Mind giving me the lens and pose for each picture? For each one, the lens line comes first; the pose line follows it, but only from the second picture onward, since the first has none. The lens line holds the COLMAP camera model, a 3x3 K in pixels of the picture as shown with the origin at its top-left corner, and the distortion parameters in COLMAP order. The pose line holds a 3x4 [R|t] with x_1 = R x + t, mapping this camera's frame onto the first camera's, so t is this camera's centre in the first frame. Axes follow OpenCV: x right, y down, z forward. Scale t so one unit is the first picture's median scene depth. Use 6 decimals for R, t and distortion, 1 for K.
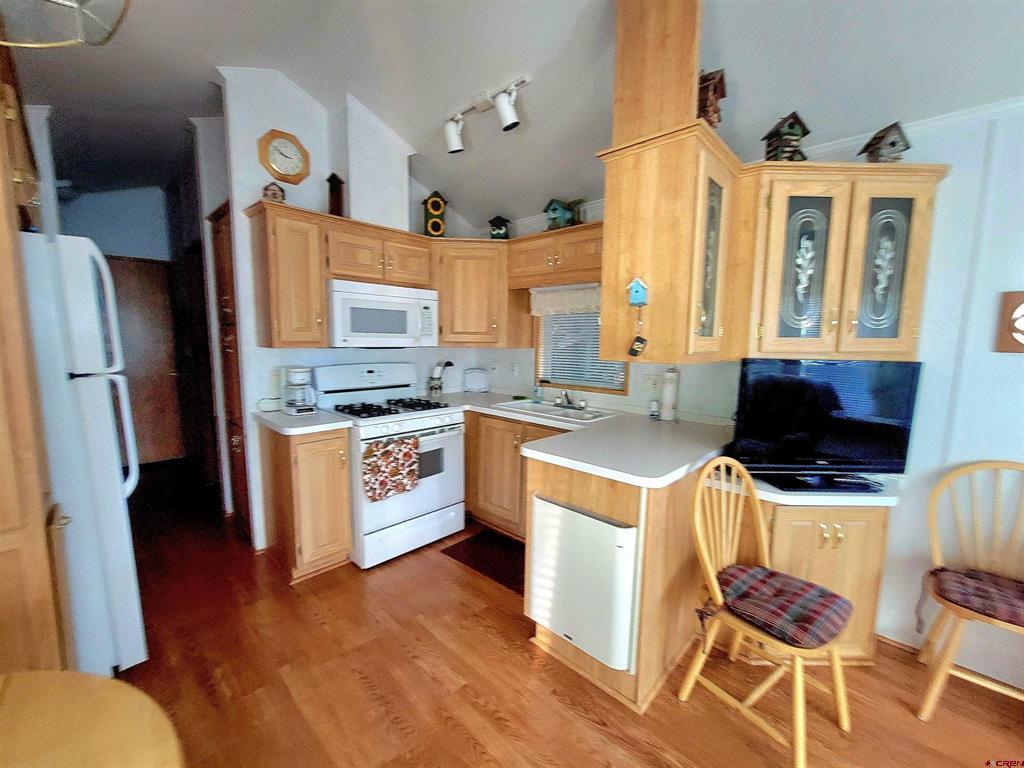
lens RADIAL K [[412.5, 0, 511.3], [0, 412.5, 388.7], [0, 0, 1]] dist [-0.010351, 0.000316]
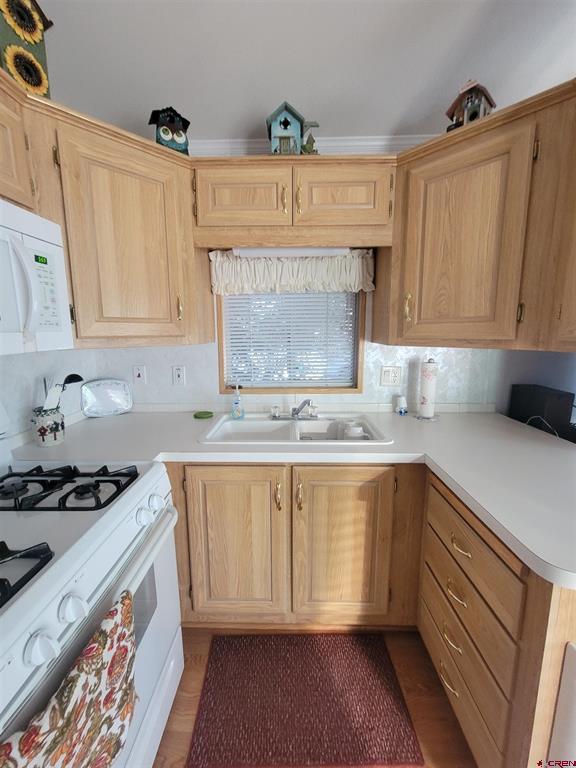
lens RADIAL K [[309.4, 0, 284.5], [0, 309.4, 379.7], [0, 0, 1]] dist [-0.010351, 0.000316]
pose [[0.736713, -0.131814, 0.663233, -0.347326], [0.094408, 0.991260, 0.092141, -0.113069], [-0.669582, -0.005267, 0.742719, 0.850313]]
